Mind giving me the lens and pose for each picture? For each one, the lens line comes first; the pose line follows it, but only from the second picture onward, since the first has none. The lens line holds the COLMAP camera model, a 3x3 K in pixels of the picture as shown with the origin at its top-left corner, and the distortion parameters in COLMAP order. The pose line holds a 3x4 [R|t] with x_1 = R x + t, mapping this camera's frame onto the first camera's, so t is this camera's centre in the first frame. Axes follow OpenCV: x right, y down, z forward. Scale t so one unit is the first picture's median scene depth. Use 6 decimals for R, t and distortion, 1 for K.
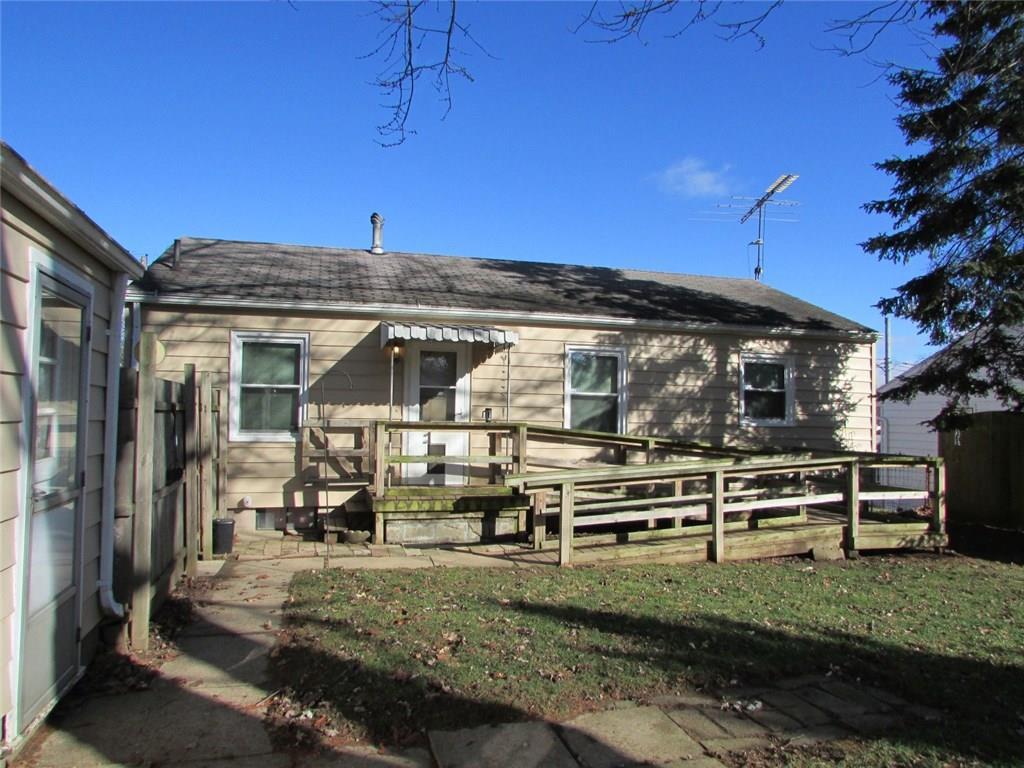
lens RADIAL K [[735.1, 0, 512.0], [0, 735.1, 384.0], [0, 0, 1]] dist [-0.024155, 0.005685]
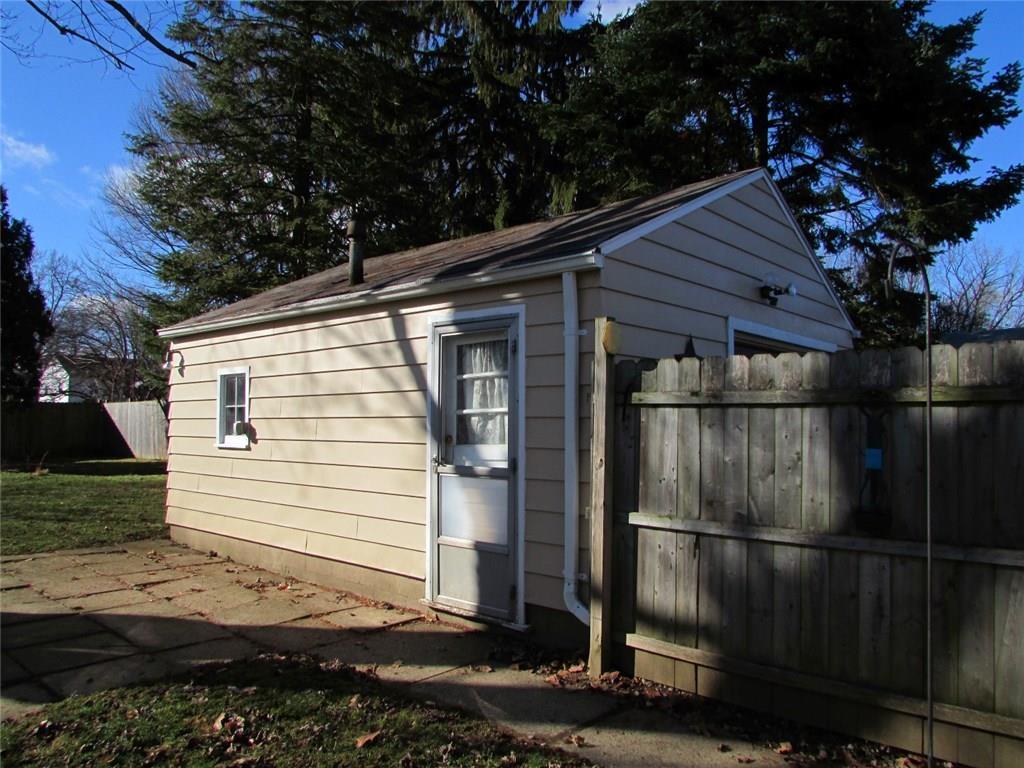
lens RADIAL K [[730.3, 0, 523.7], [0, 730.3, 382.0], [0, 0, 1]] dist [-0.030636, 0.001456]
pose [[-0.833254, -0.041576, -0.551325, 0.092119], [0.012554, 0.995489, -0.094045, 0.121794], [0.552748, -0.085284, -0.828973, 2.308068]]
